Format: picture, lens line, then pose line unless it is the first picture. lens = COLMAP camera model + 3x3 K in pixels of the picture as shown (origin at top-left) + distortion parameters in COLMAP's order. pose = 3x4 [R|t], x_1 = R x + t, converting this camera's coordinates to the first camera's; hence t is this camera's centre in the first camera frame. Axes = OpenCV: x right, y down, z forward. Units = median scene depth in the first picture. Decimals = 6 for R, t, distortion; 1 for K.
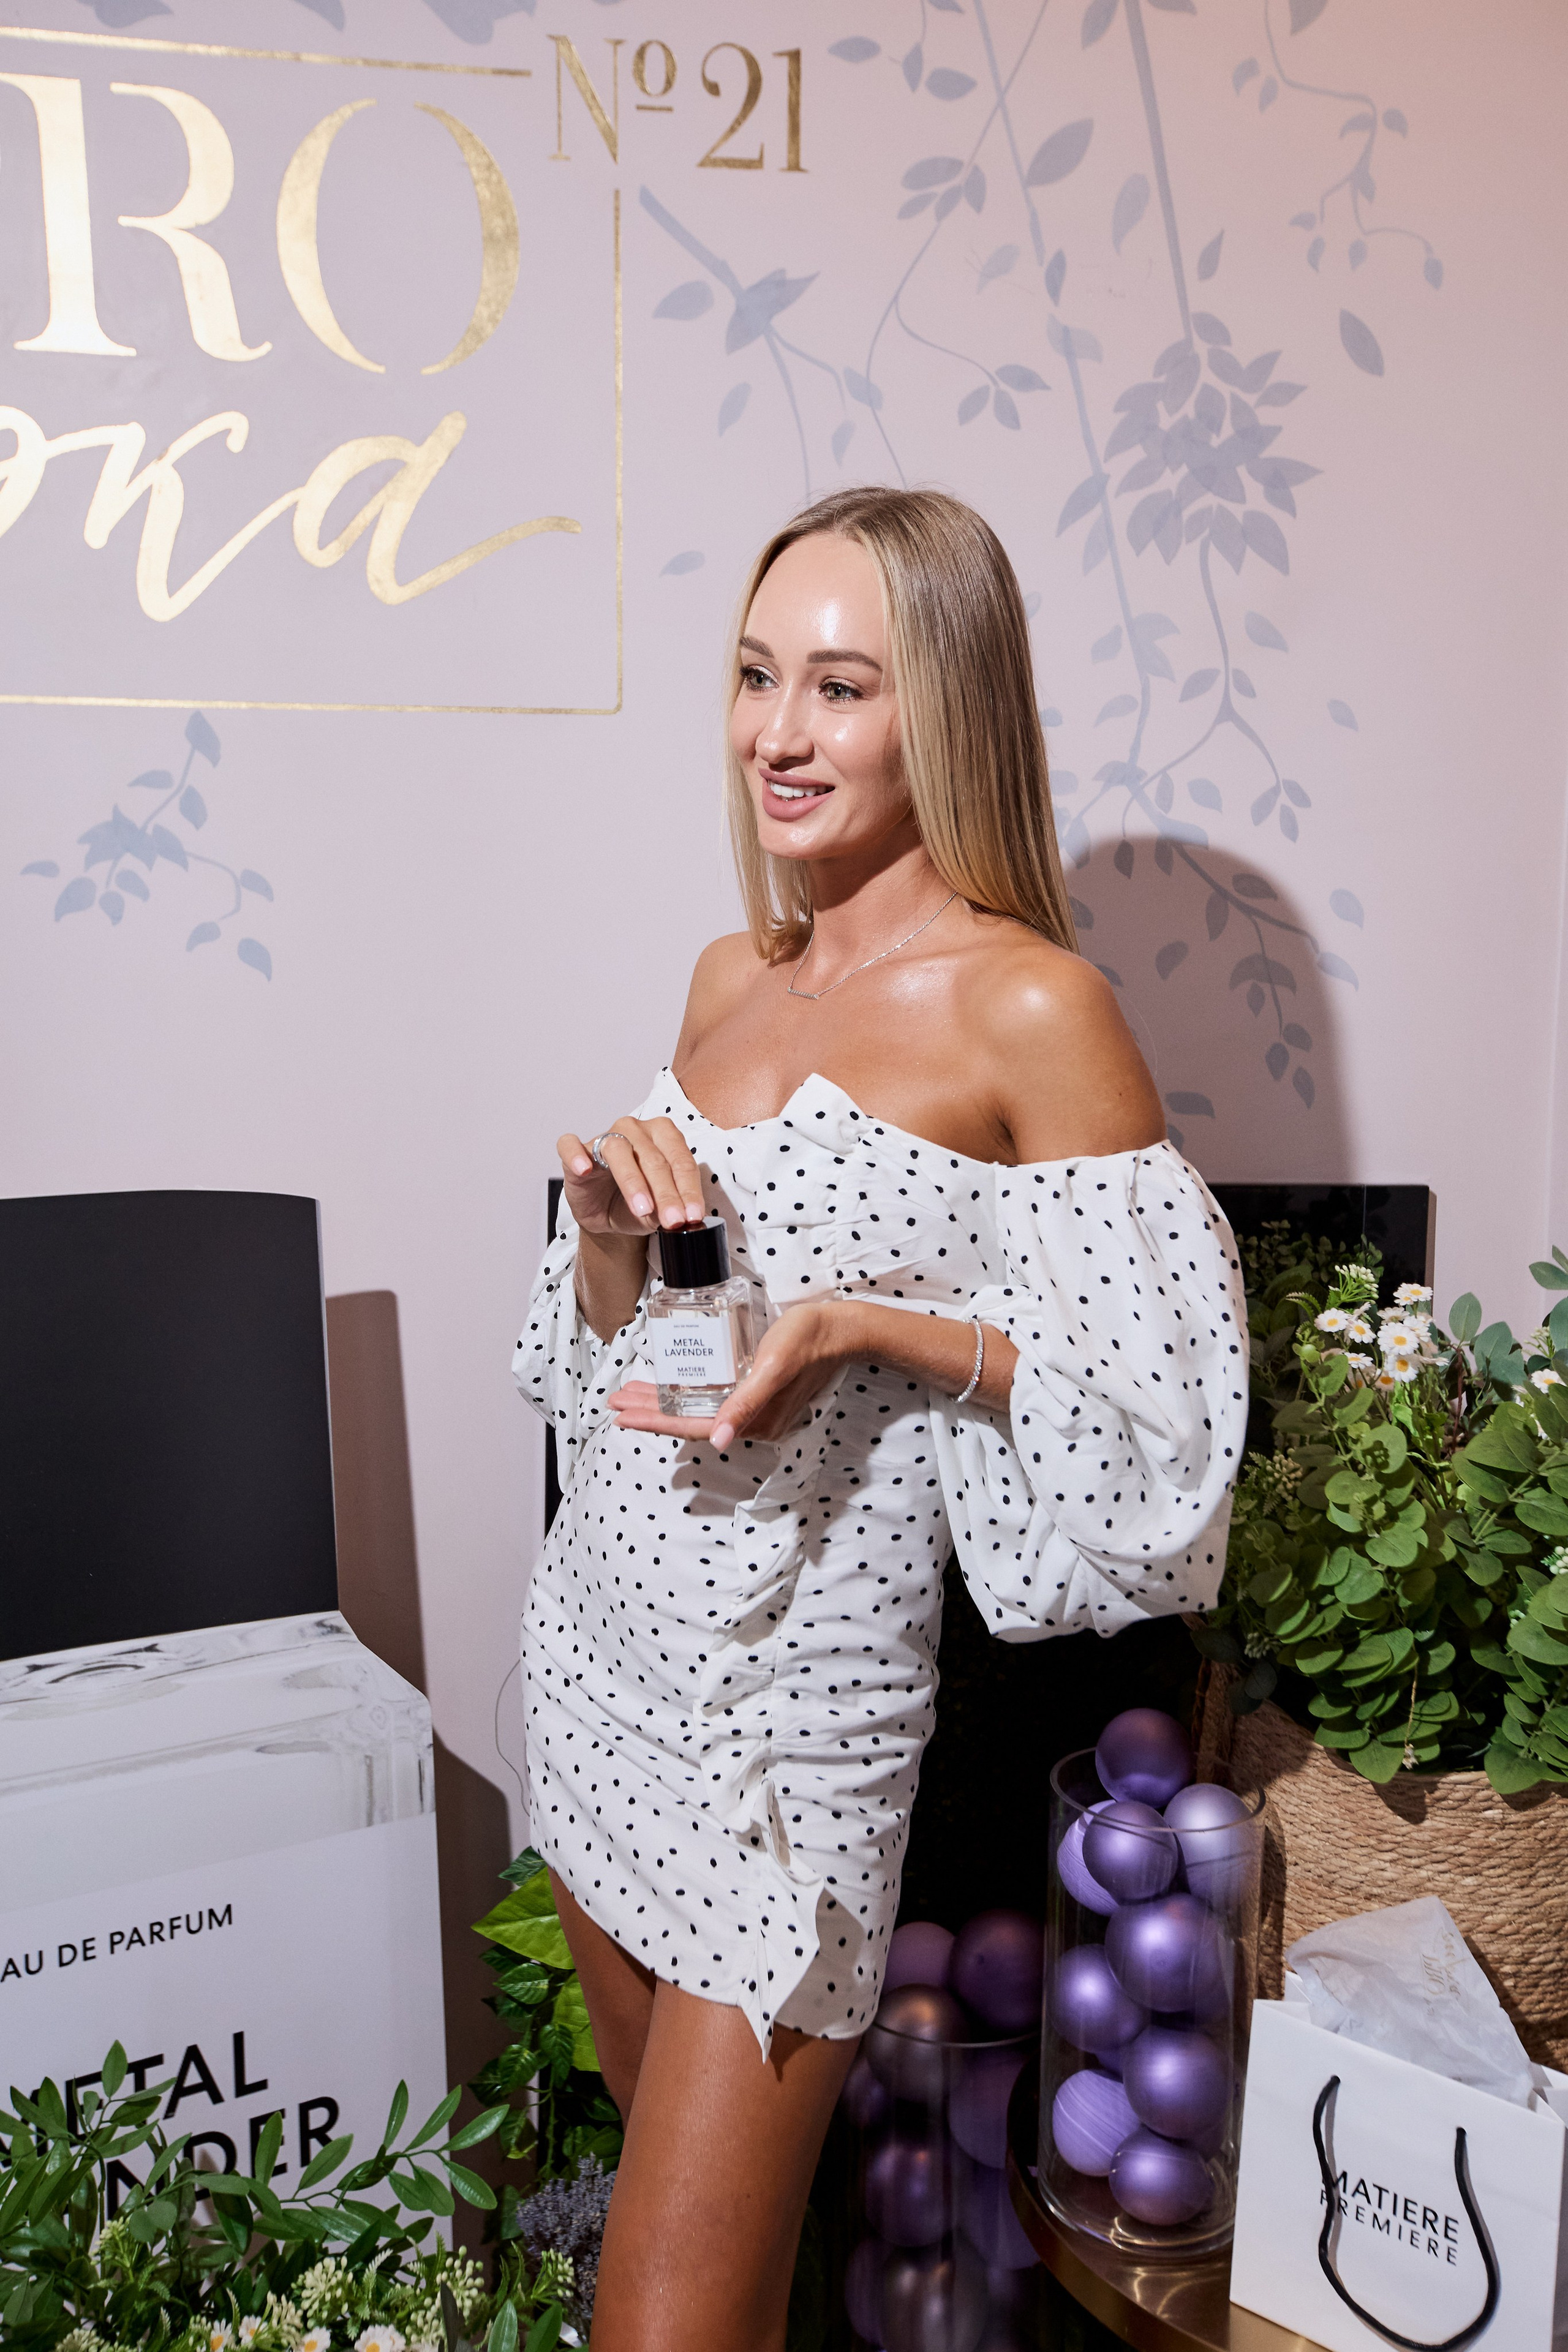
lens RADIAL K [[2130.1, 0, 762.1], [0, 2130.1, 1176.6], [0, 0, 1]] dist [0.029887, 0.147837]
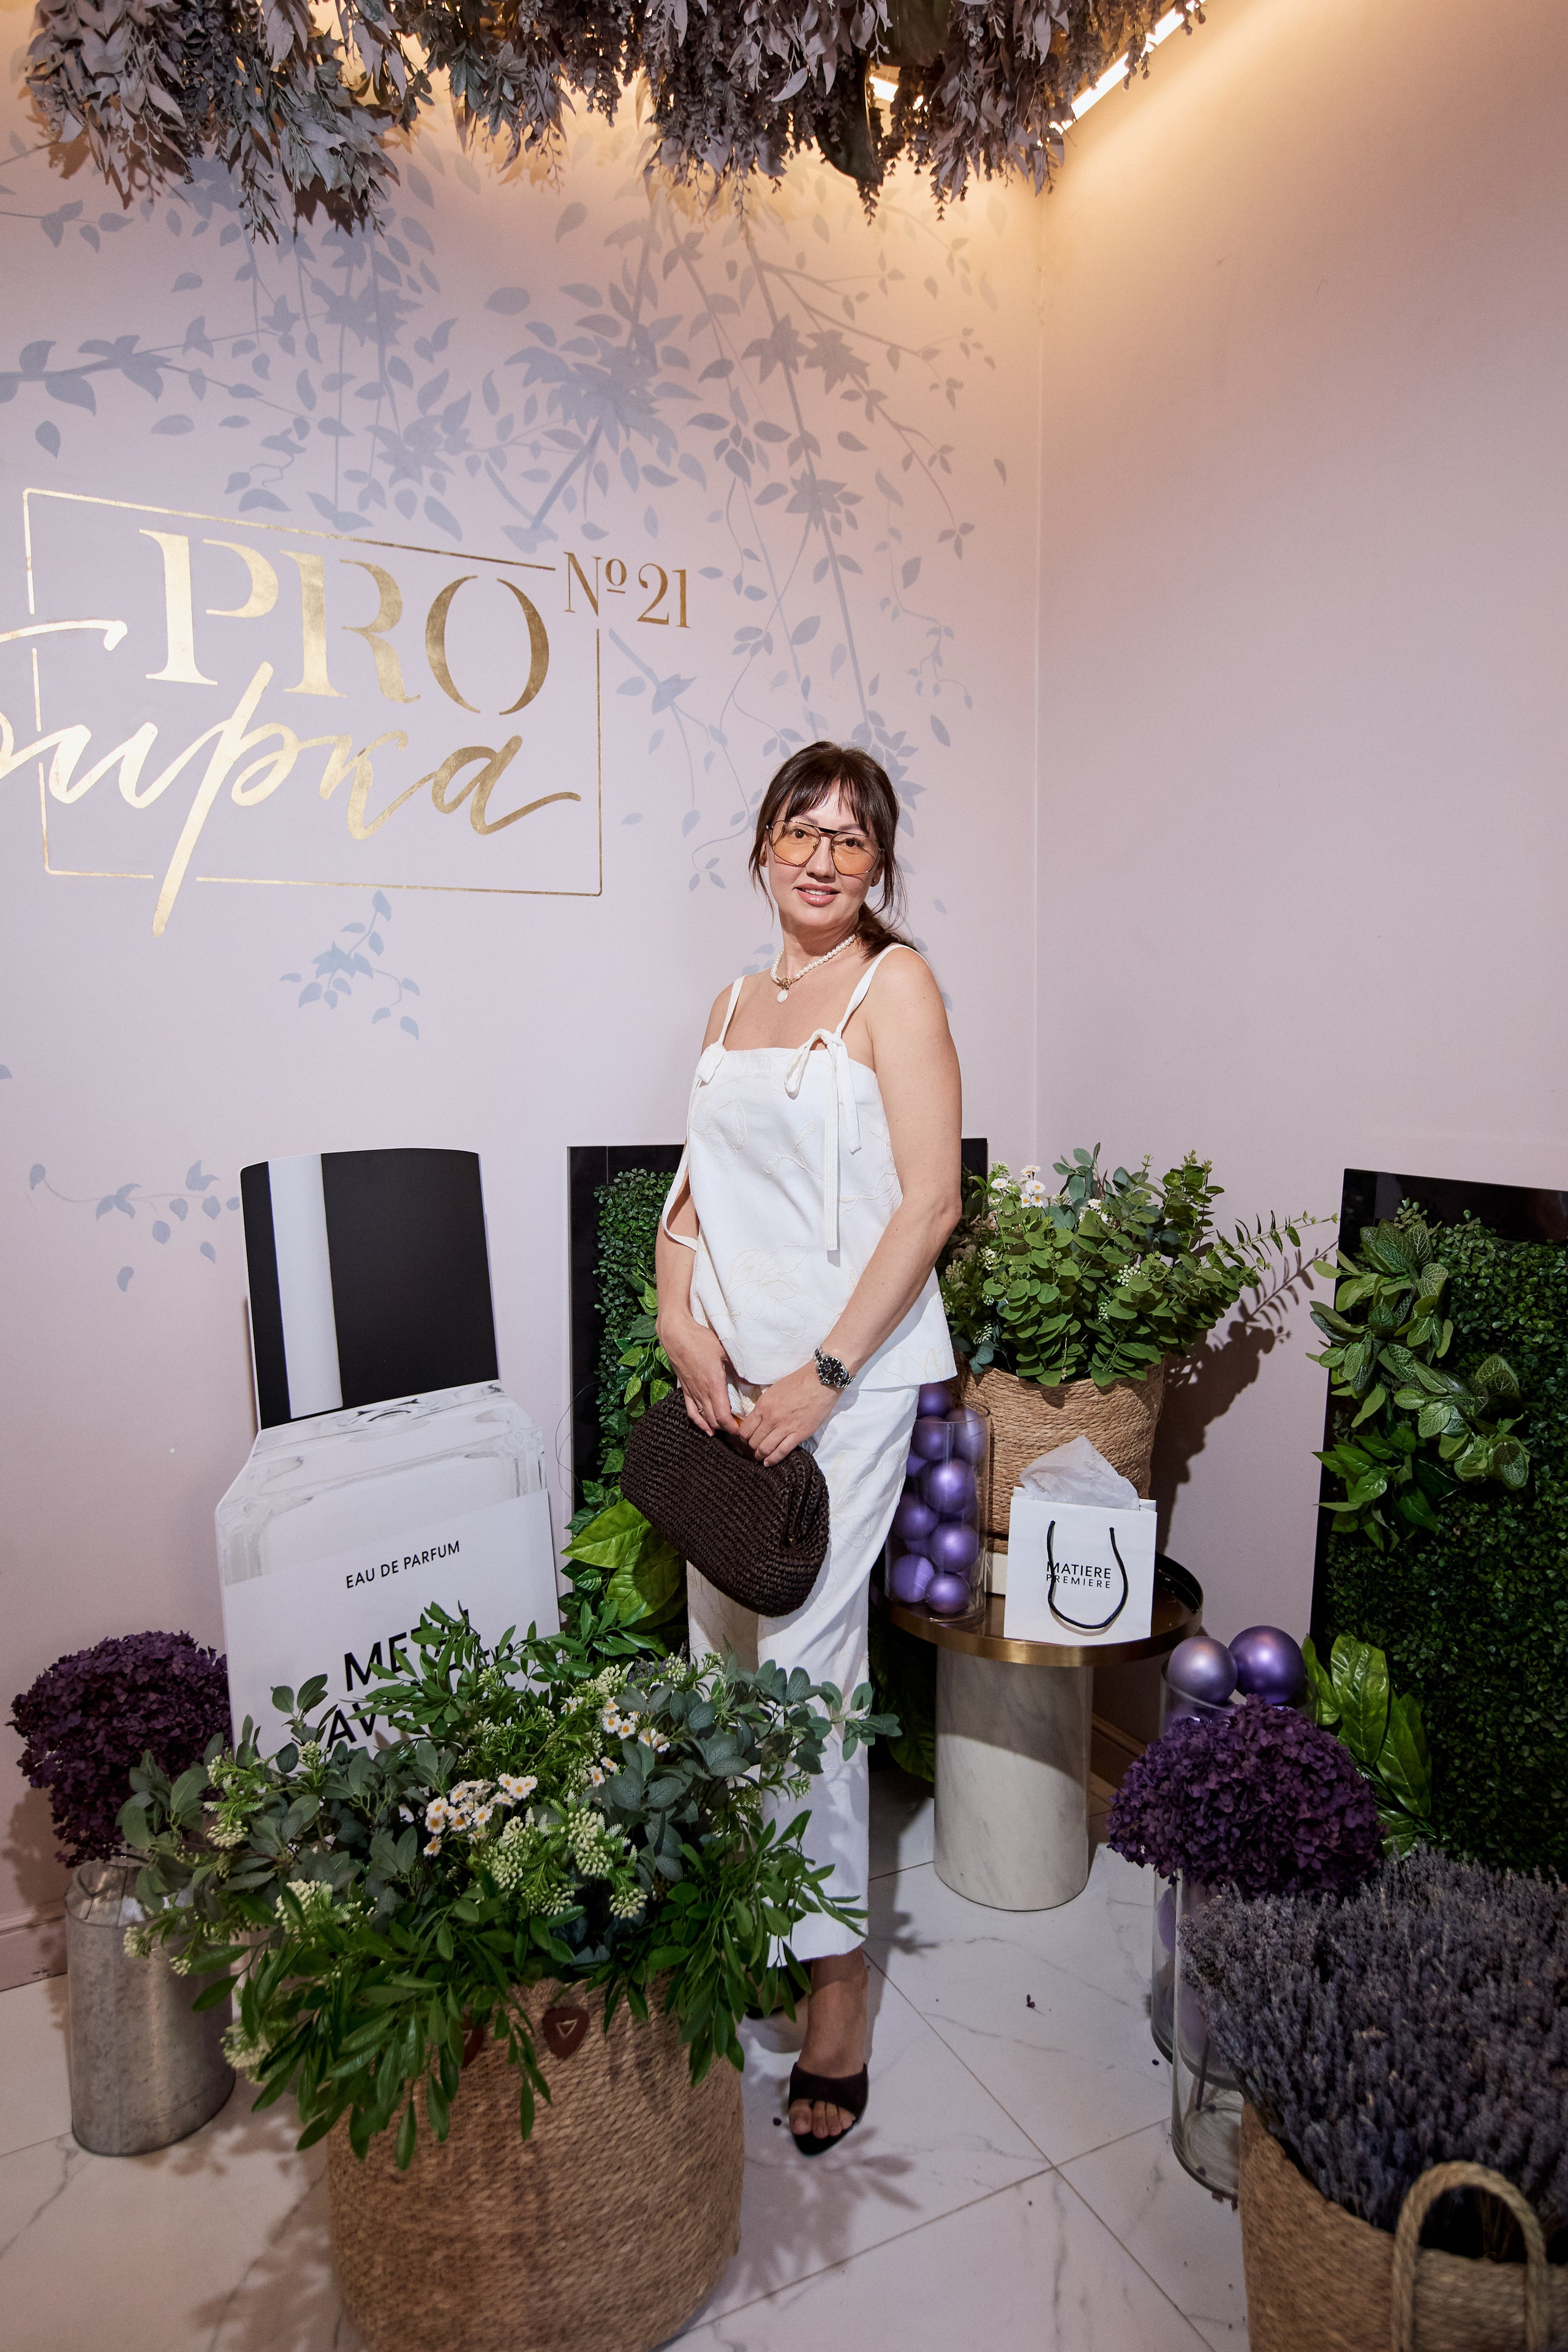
lens RADIAL K [[1443.3, 0, 777.1], [0, 1443.3, 1169.3], [0, 0, 1]] dist [-0.021700, 0.052031]
pose [[0.941392, -0.040248, 0.334903, -0.366645], [0.054481, 0.997962, -0.033211, 0.075068], [-0.332884, 0.049511, 0.941667, -0.239830]]
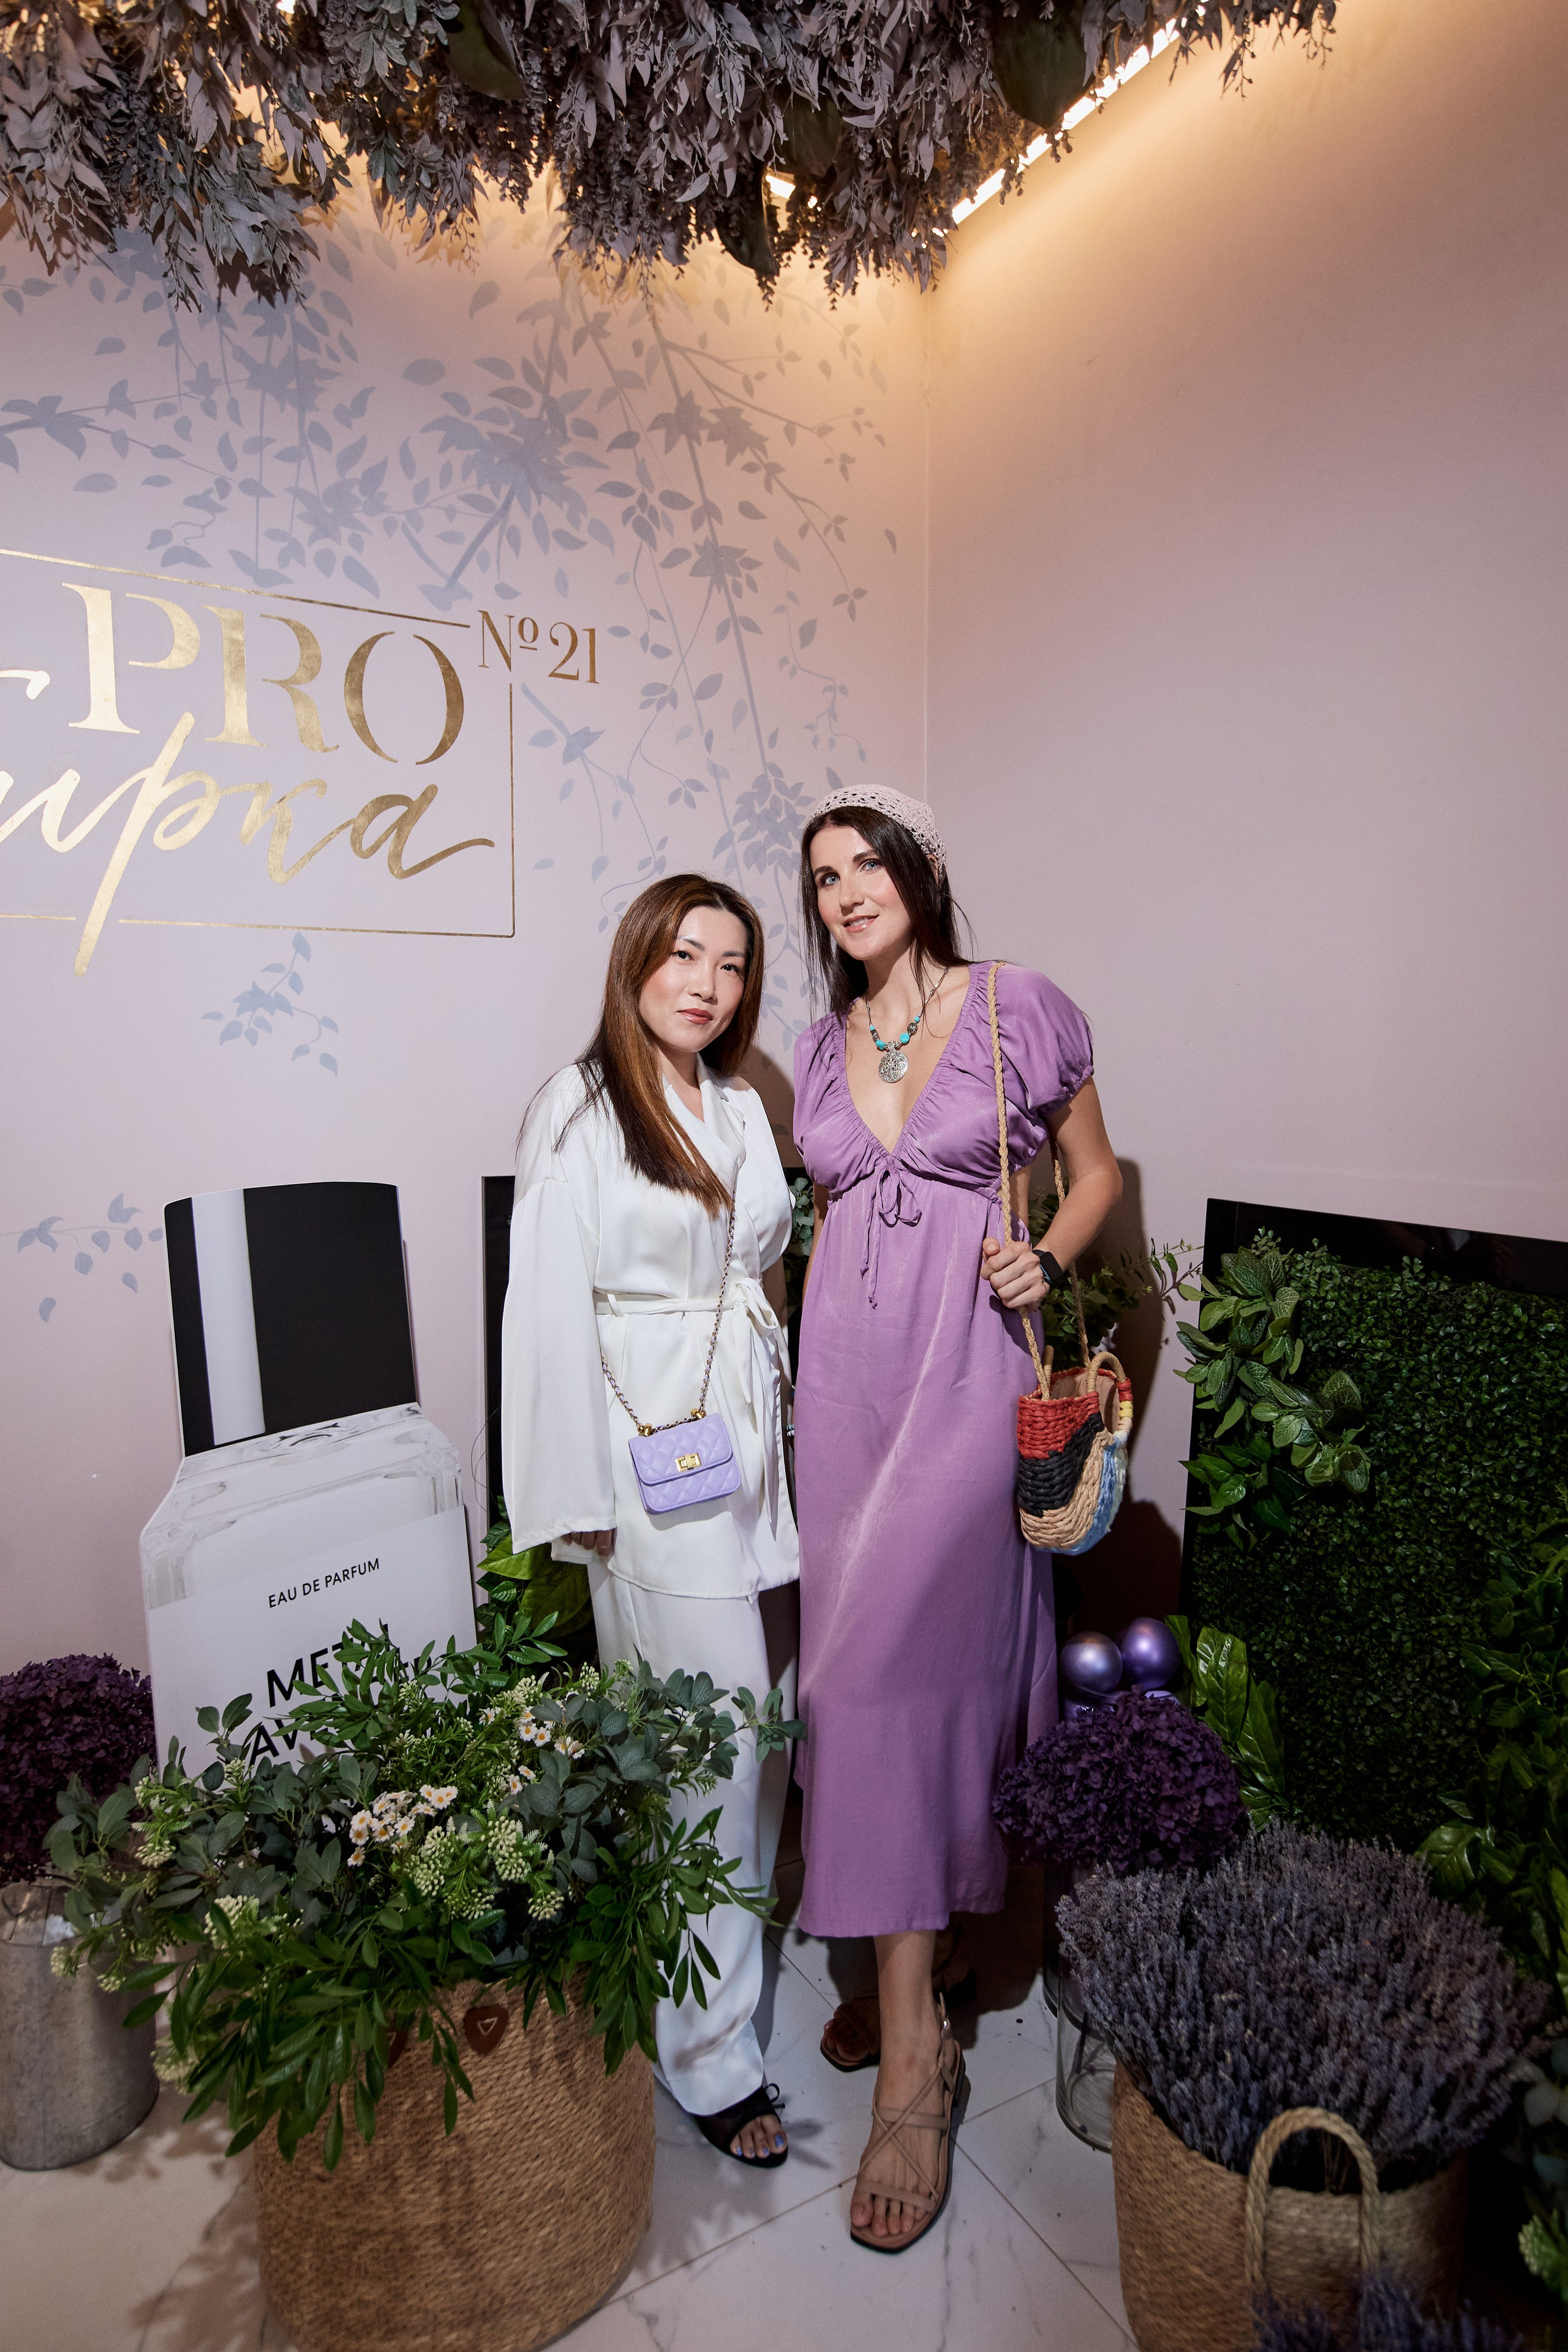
lens RADIAL K [[1388.2, 0, 775.7], [0, 1388.2, 1167.8], [0, 0, 1]] dist [-0.025327, 0.045428]
pose [[0.915971, -0.040831, 0.399161, -0.376094], [0.059679, 0.997607, -0.034899, 0.055037], [-0.396781, 0.055788, 0.916217, -0.261148]]
